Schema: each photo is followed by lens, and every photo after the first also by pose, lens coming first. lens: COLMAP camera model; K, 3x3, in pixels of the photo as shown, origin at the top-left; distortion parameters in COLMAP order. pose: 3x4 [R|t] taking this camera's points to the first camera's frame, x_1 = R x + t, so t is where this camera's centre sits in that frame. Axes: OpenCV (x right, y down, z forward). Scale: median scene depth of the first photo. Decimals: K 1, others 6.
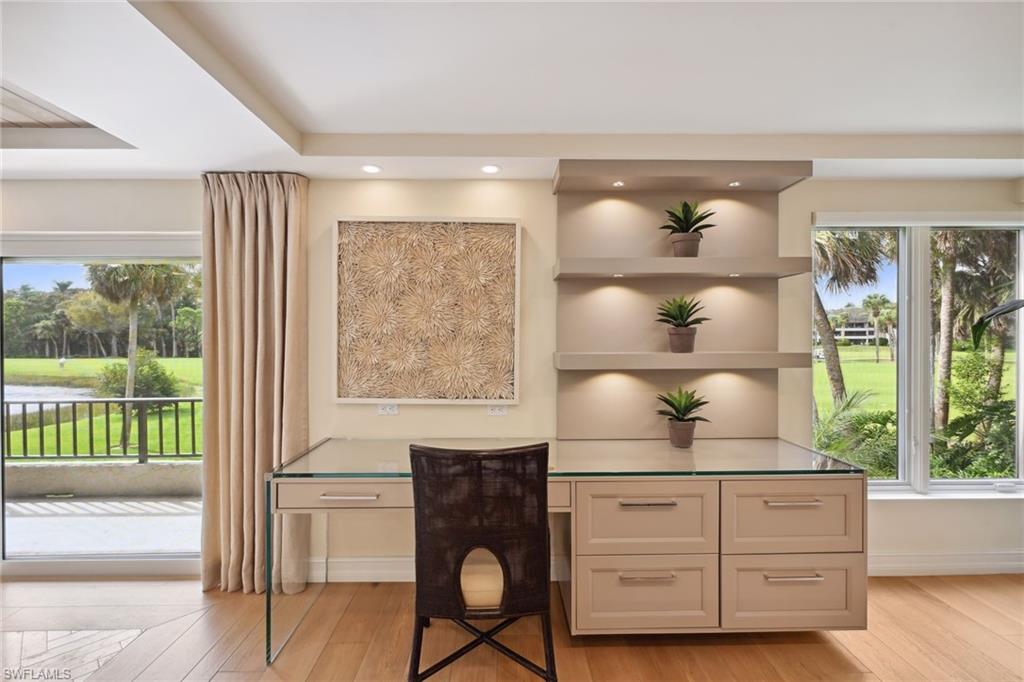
lens RADIAL K [[449.2, 0, 508.7], [0, 449.2, 338.3], [0, 0, 1]] dist [-0.002461, 0.000606]
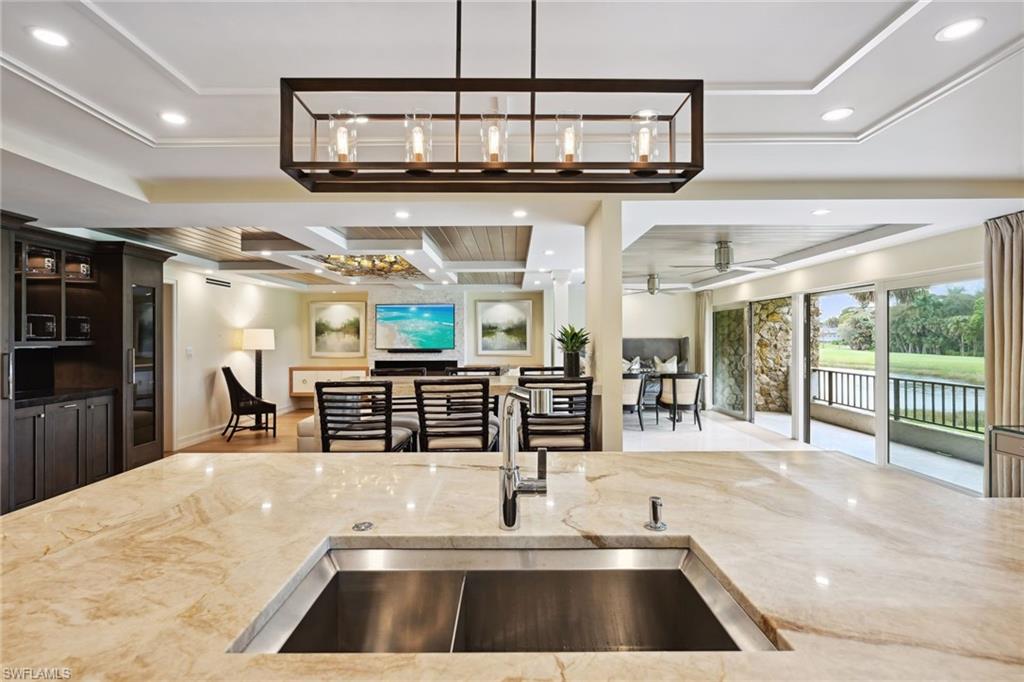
lens RADIAL K [[507.2, 0, 505.9], [0, 507.2, 334.8], [0, 0, 1]] dist [-0.000632, 0.000217]
pose [[-0.028493, -0.001525, -0.999593, 0.933560], [-0.002756, 0.999995, -0.001447, -0.000699], [0.999590, 0.002714, -0.028497, -0.454715]]
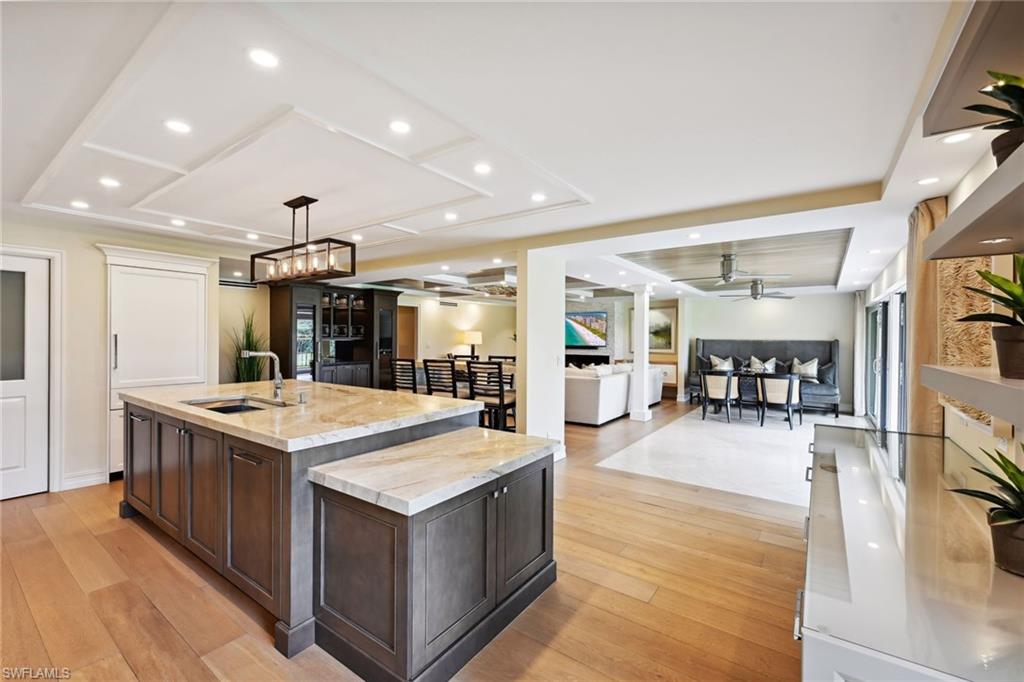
lens RADIAL K [[422.4, 0, 509.5], [0, 422.4, 339.7], [0, 0, 1]] dist [-0.001250, -0.000110]
pose [[-0.608692, 0.005085, -0.793391, 1.008124], [-0.009244, 0.999866, 0.013500, -0.012253], [0.793353, 0.015551, -0.608563, 0.802417]]
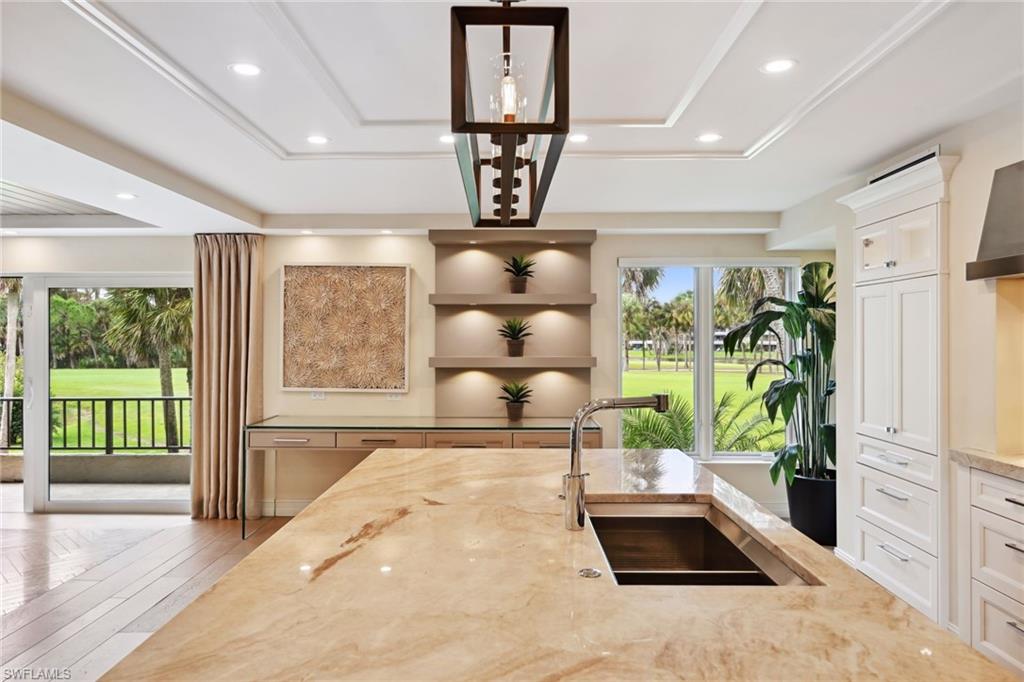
lens RADIAL K [[687.2, 0, 506.8], [0, 687.2, 340.6], [0, 0, 1]] dist [0.002177, -0.002706]
pose [[0.999460, 0.004513, -0.032554, 0.408038], [-0.004586, 0.999987, -0.002156, -0.015540], [0.032544, 0.002304, 0.999468, -1.185133]]
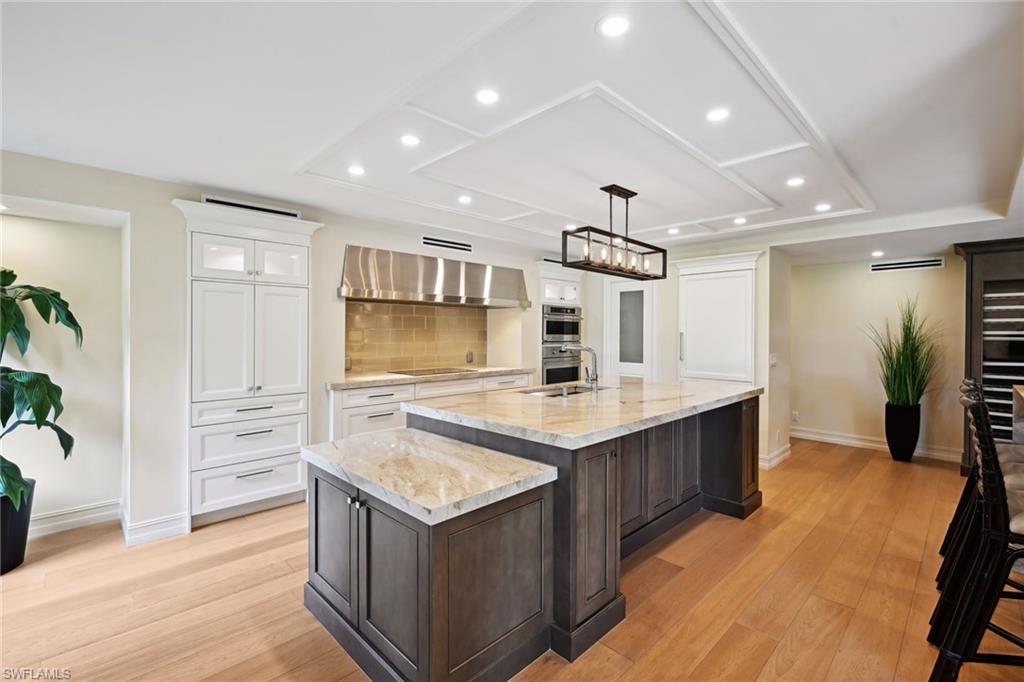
lens RADIAL K [[450.8, 0, 512.6], [0, 450.8, 334.7], [0, 0, 1]] dist [0.004268, 0.000004]
pose [[-0.688147, -0.004416, 0.725558, -0.335584], [0.002930, 0.999956, 0.008865, -0.005782], [-0.725566, 0.008226, -0.688104, 0.638534]]
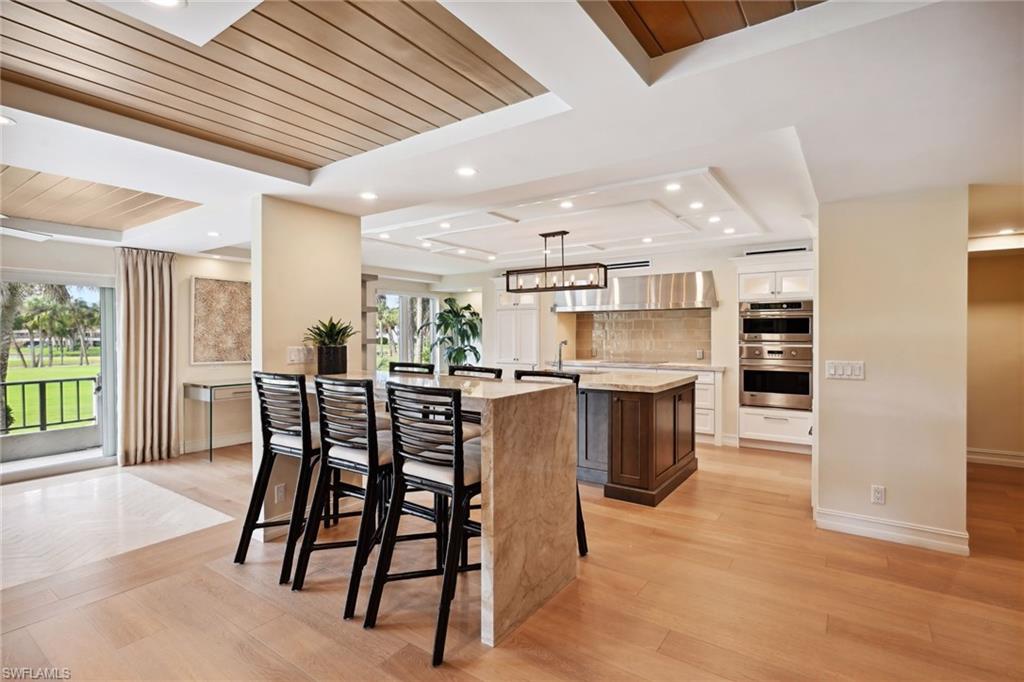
lens RADIAL K [[501.6, 0, 520.9], [0, 501.6, 336.8], [0, 0, 1]] dist [0.026968, 0.000775]
pose [[0.569127, -0.005069, 0.822234, -1.383427], [0.008960, 0.999960, -0.000037, 0.021320], [-0.822201, 0.007388, 0.569149, -1.530814]]
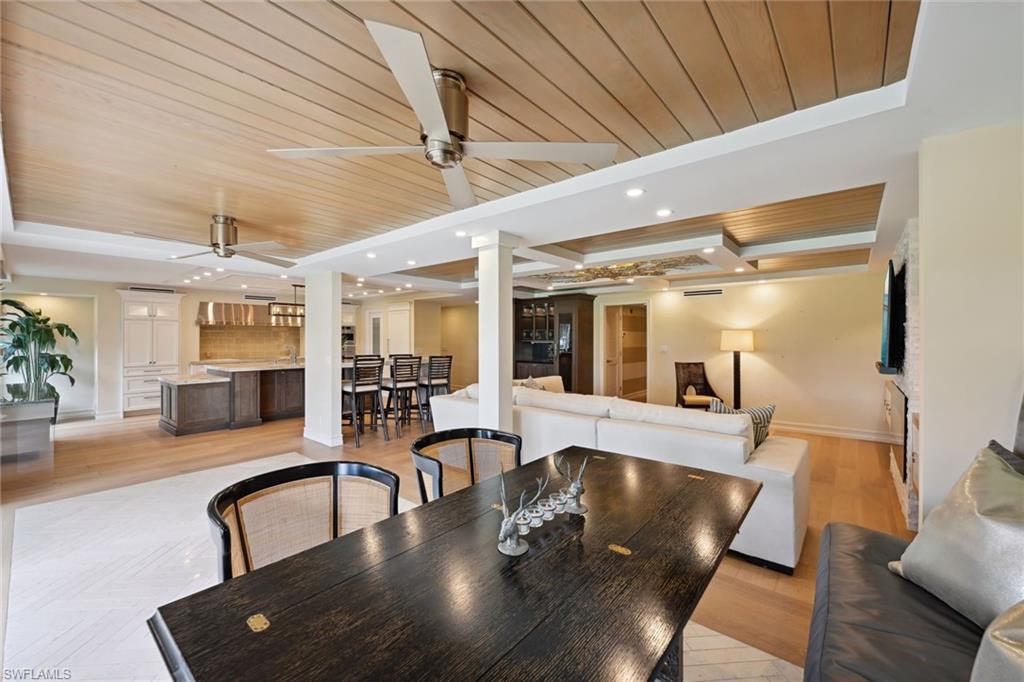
lens RADIAL K [[404.3, 0, 509.6], [0, 404.3, 338.6], [0, 0, 1]] dist [0.001186, -0.000358]
pose [[-0.753957, 0.002925, 0.656917, -2.770356], [0.008187, 0.999954, 0.004944, -0.007047], [-0.656873, 0.009106, -0.753947, 0.789320]]
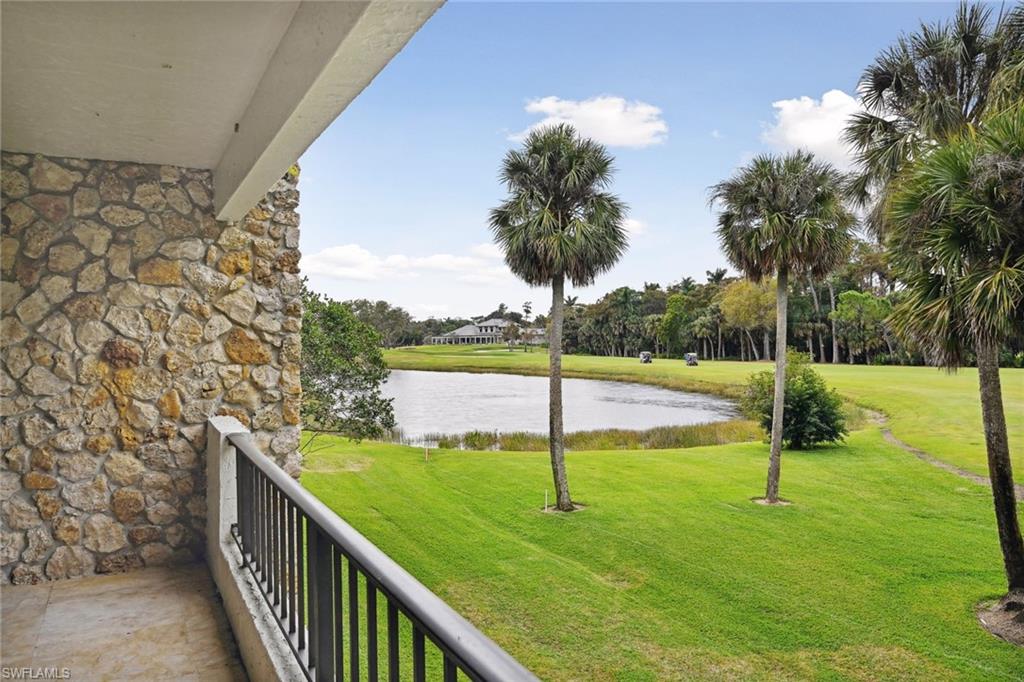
lens RADIAL K [[687.2, 0, 507.3], [0, 687.2, 342.6], [0, 0, 1]] dist [0.002177, -0.002706]
pose [[0.467820, 0.001180, -0.883823, -1.180987], [0.007651, 0.999956, 0.005385, 0.026301], [0.883791, -0.009281, 0.467791, 1.508508]]
